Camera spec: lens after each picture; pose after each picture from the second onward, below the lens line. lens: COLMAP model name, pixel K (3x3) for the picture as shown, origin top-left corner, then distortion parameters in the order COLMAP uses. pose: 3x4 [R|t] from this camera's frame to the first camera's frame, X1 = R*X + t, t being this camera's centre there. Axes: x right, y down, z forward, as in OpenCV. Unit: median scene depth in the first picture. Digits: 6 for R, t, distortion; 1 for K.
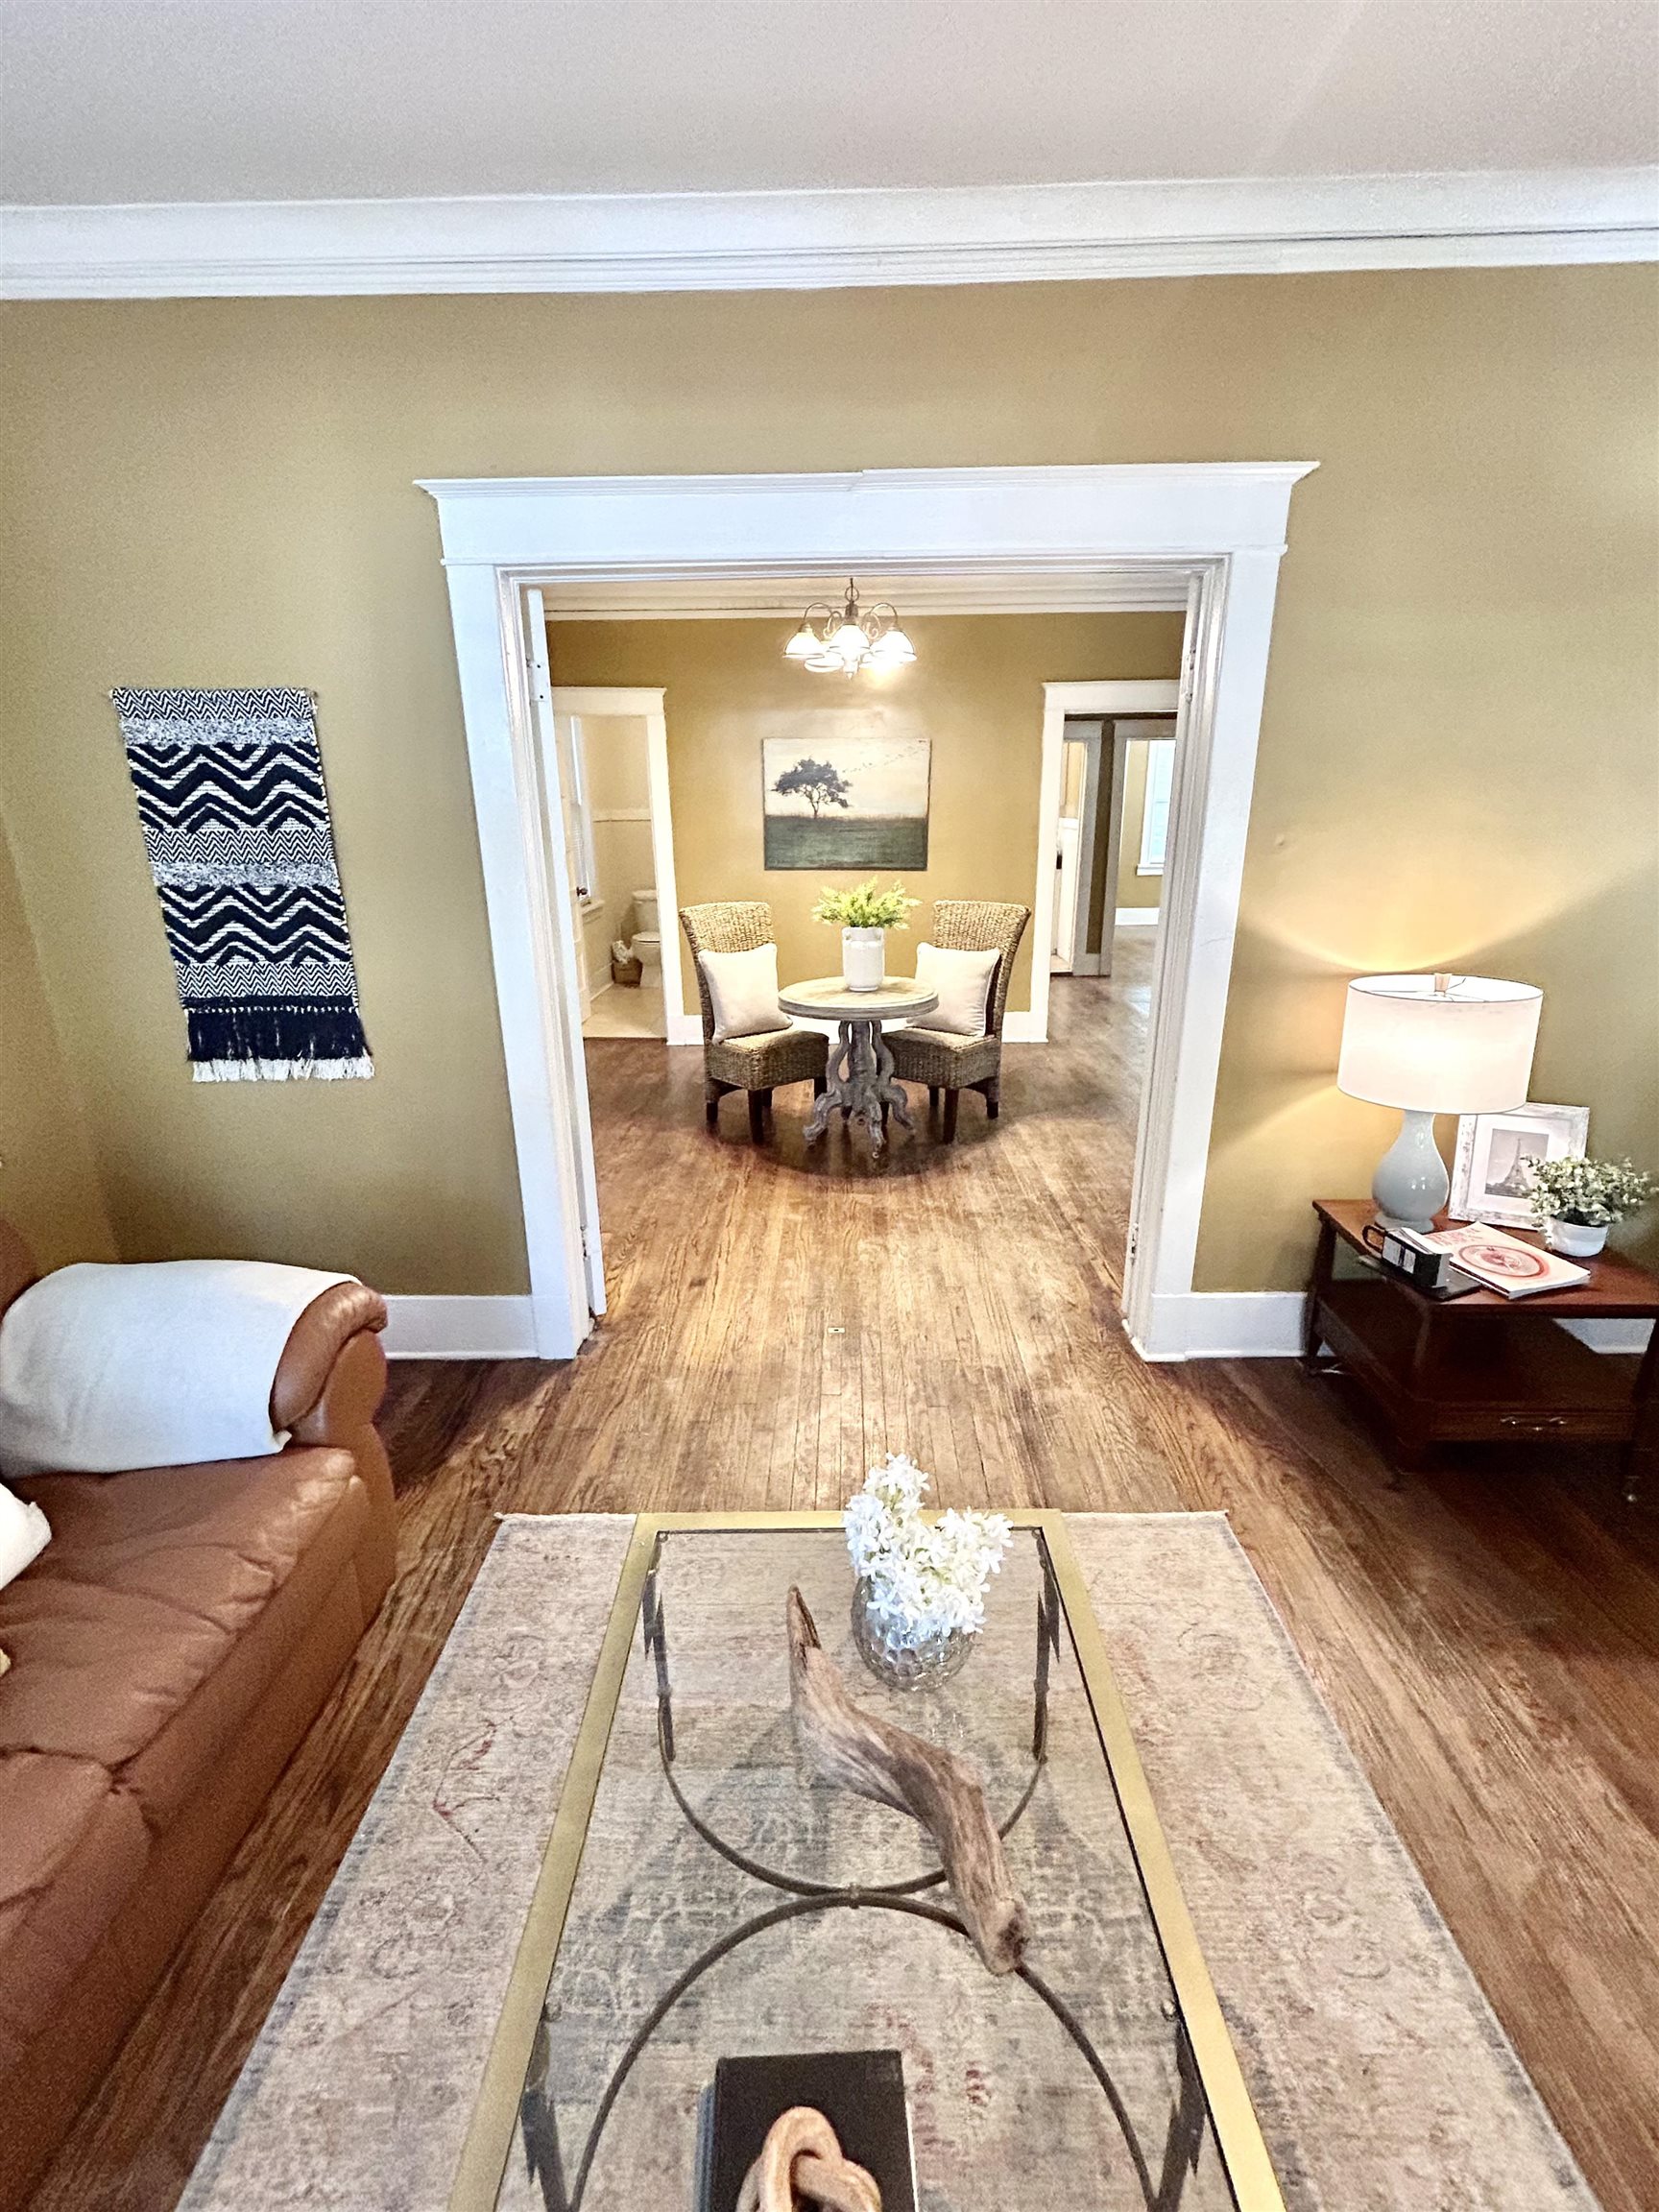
lens RADIAL K [[950.6, 0, 829.5], [0, 950.6, 1106.0], [0, 0, 1]] dist [0.001195, 0.000190]
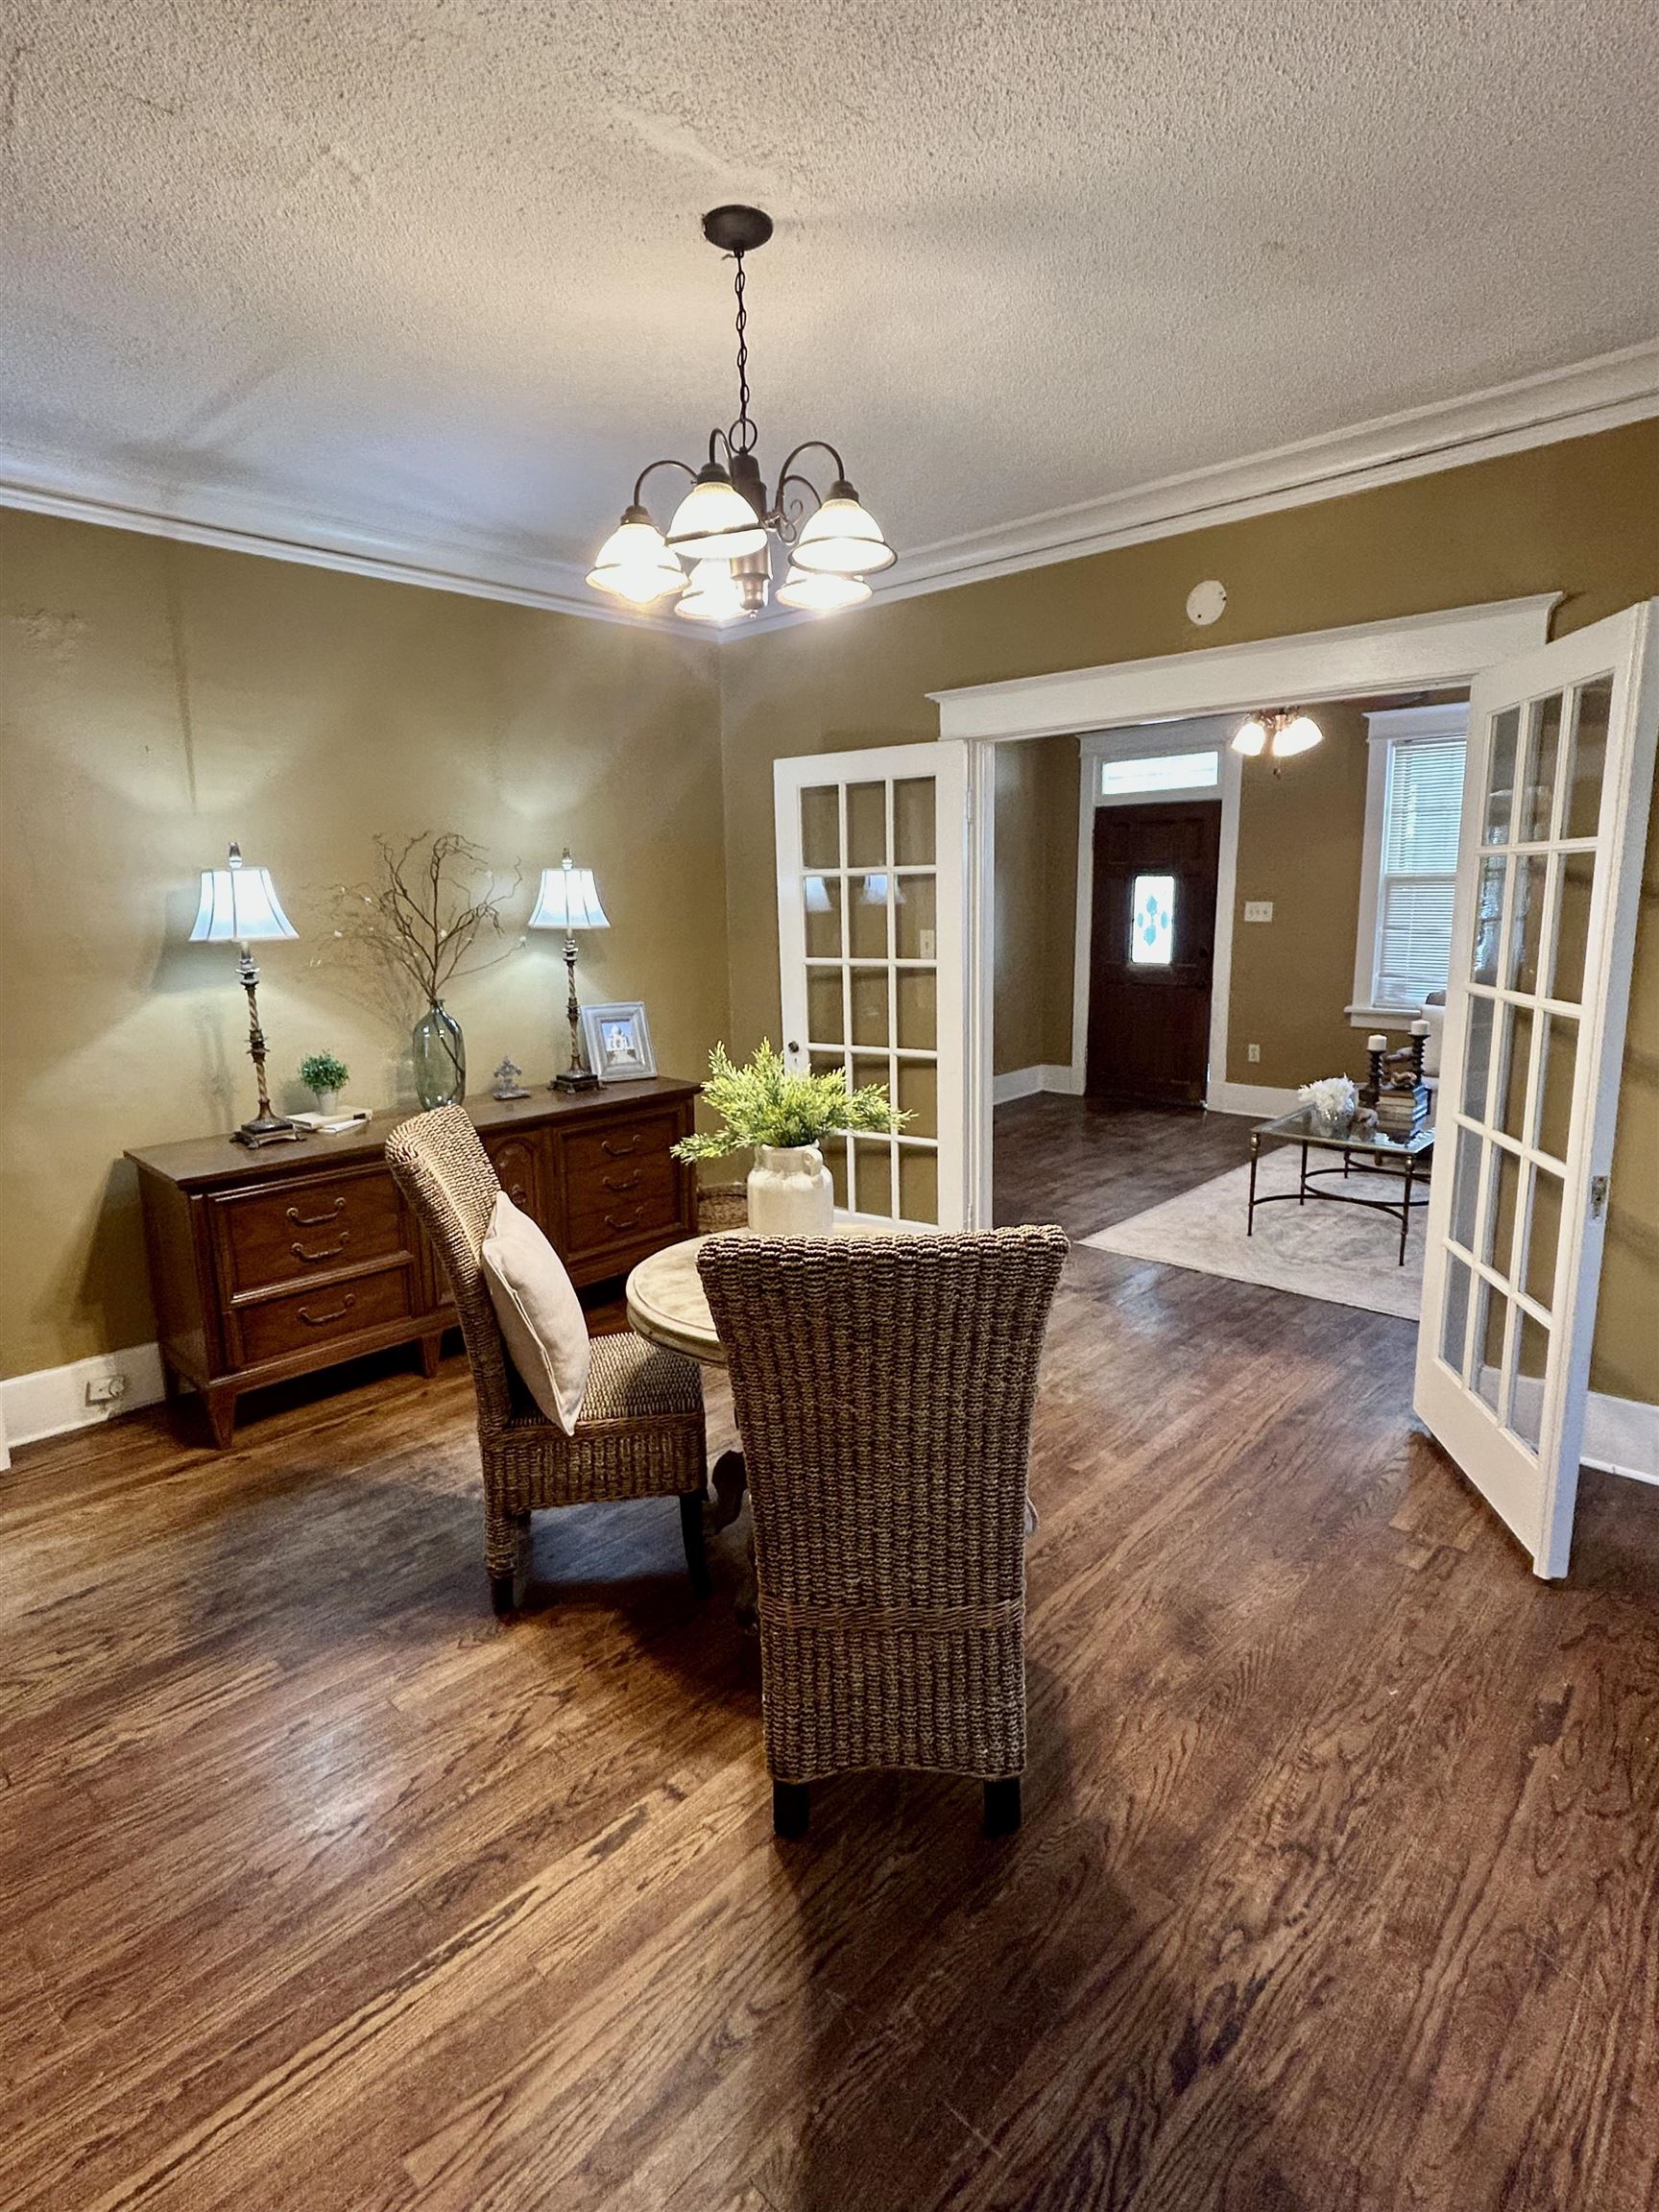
lens RADIAL K [[1124.7, 0, 829.5], [0, 1124.7, 1106.0], [0, 0, 1]] dist [0.000132, 0.000158]
pose [[-0.743269, -0.102117, 0.661153, -0.363136], [0.228375, 0.890184, 0.394231, -0.436501], [-0.628805, 0.444010, -0.638325, 1.378544]]
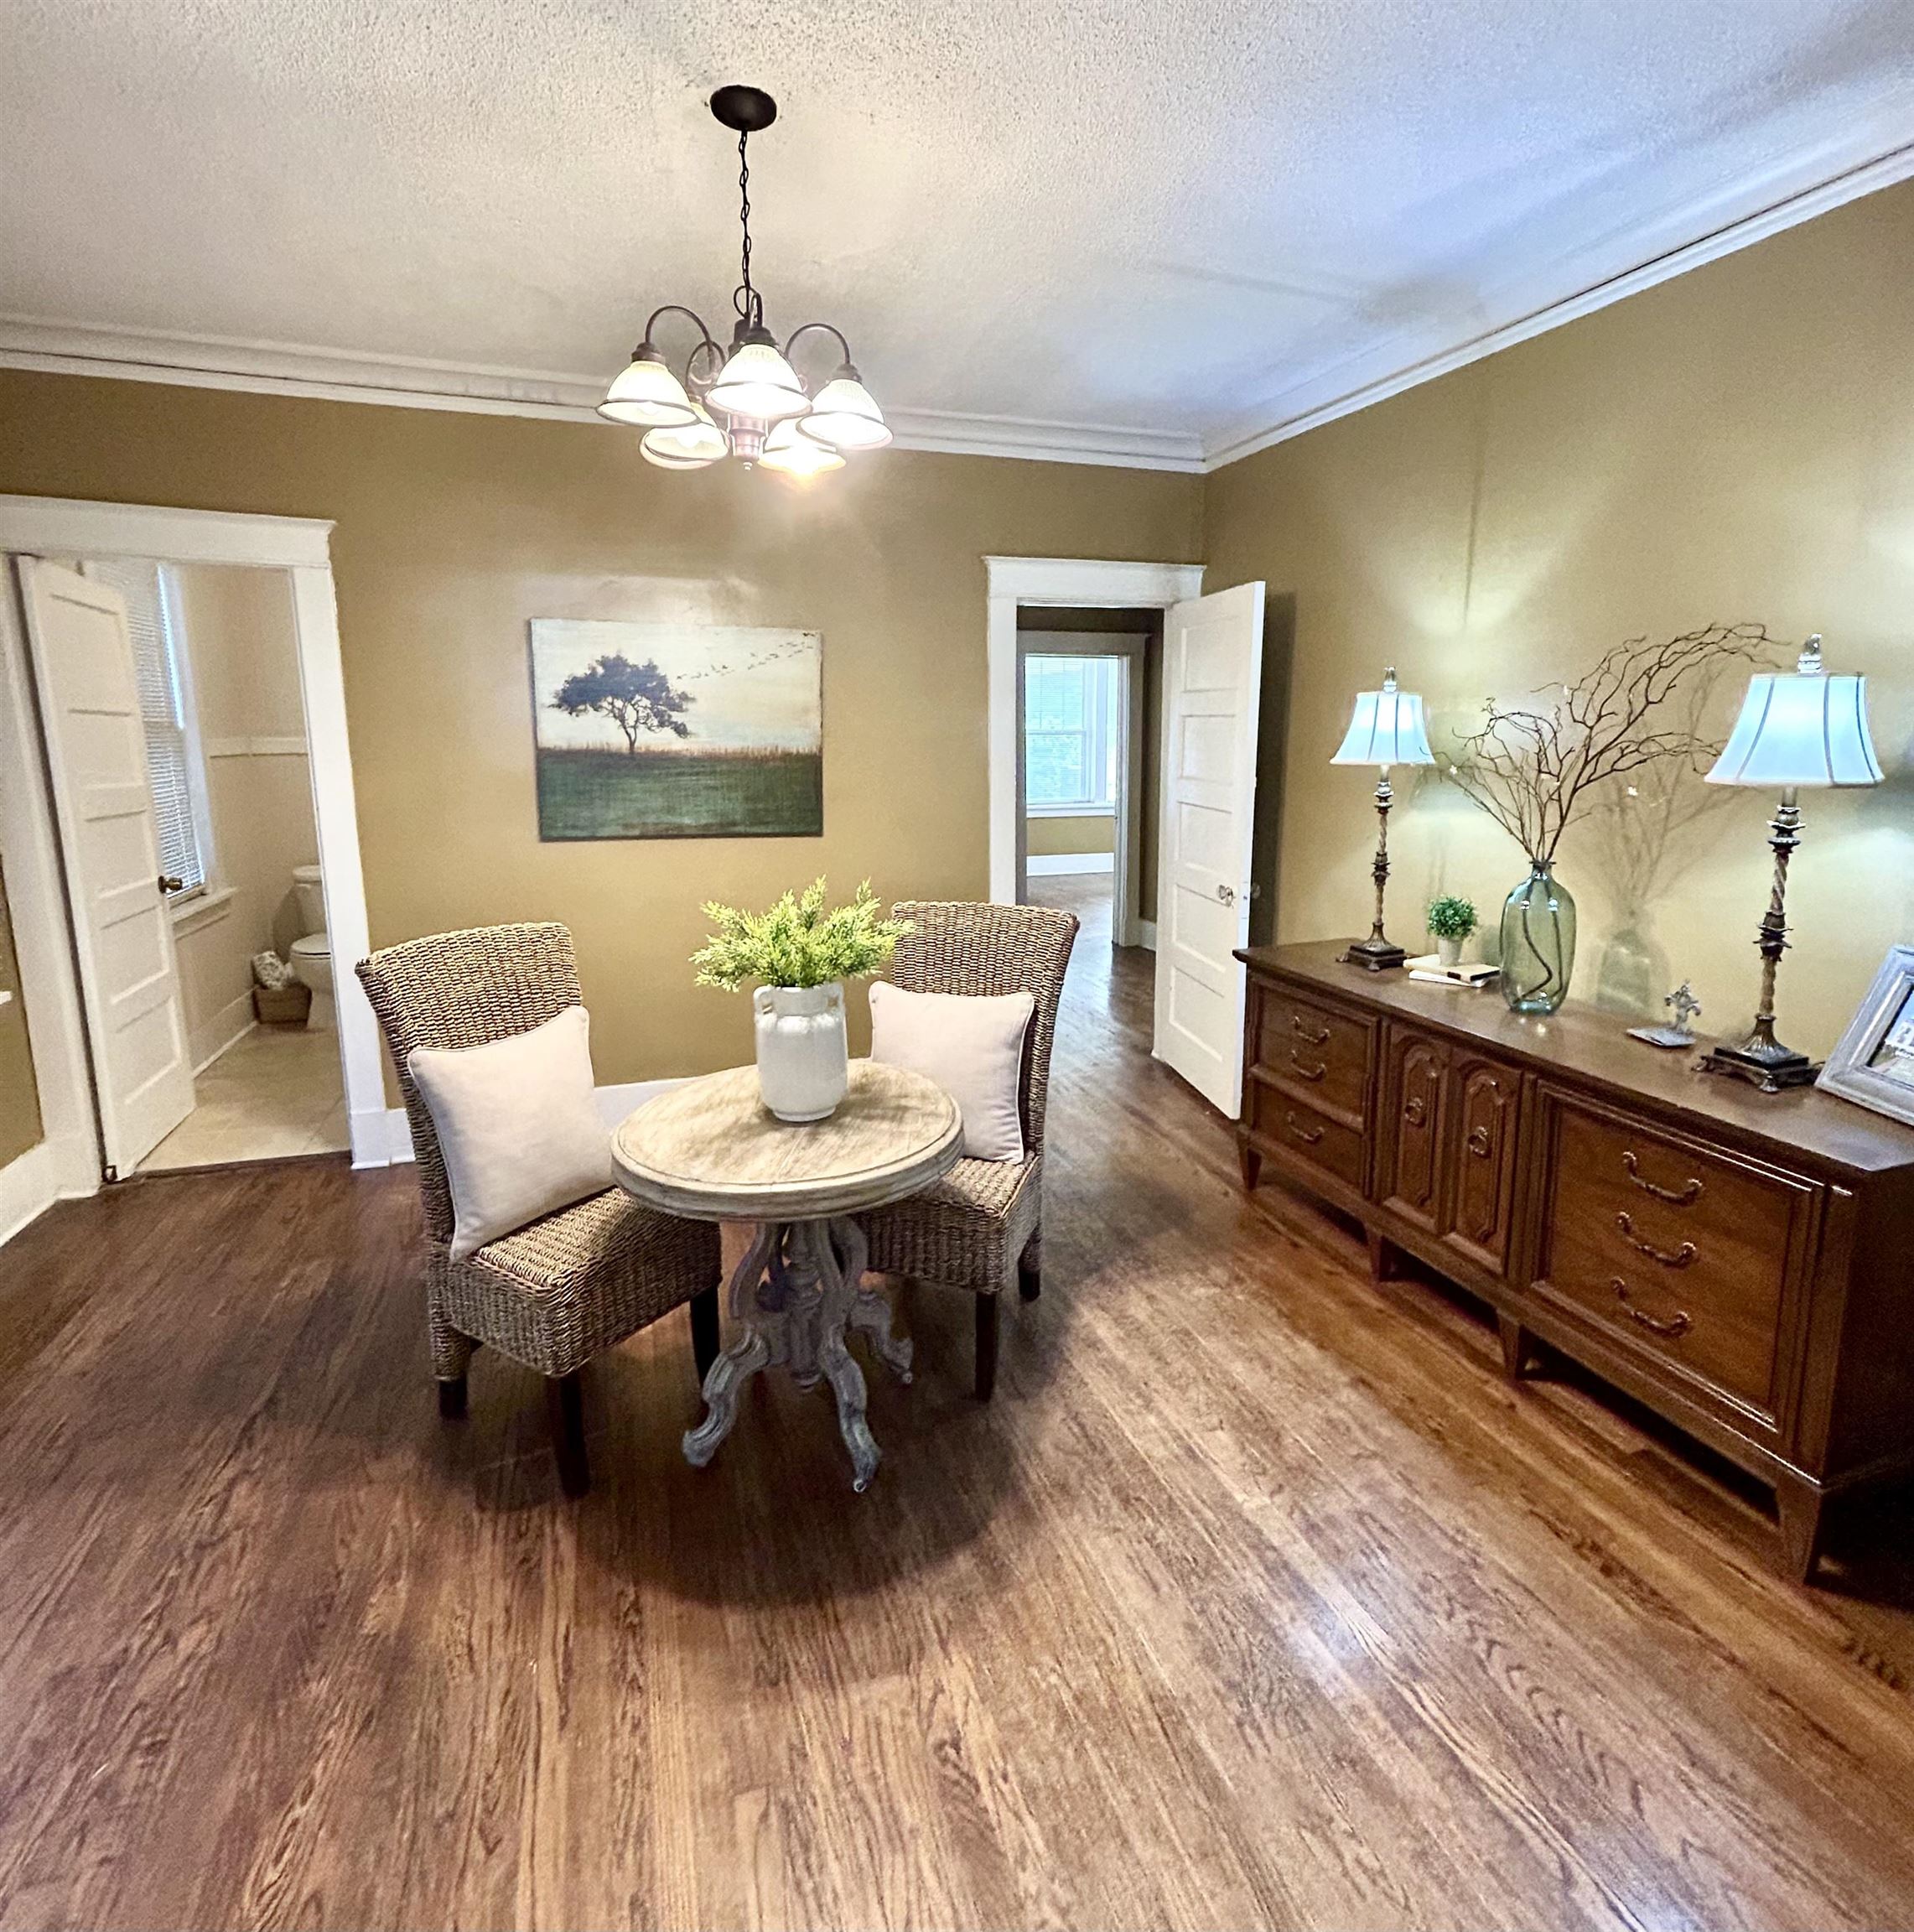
lens RADIAL K [[1042.8, 0, 957.6], [0, 1042.8, 906.5], [0, 0, 1]] dist [0.002176, 0.001614]
pose [[0.942308, -0.045740, 0.331607, -0.061460], [0.093183, 0.987308, -0.128611, -0.157149], [-0.321515, 0.152091, 0.934610, 0.506255]]
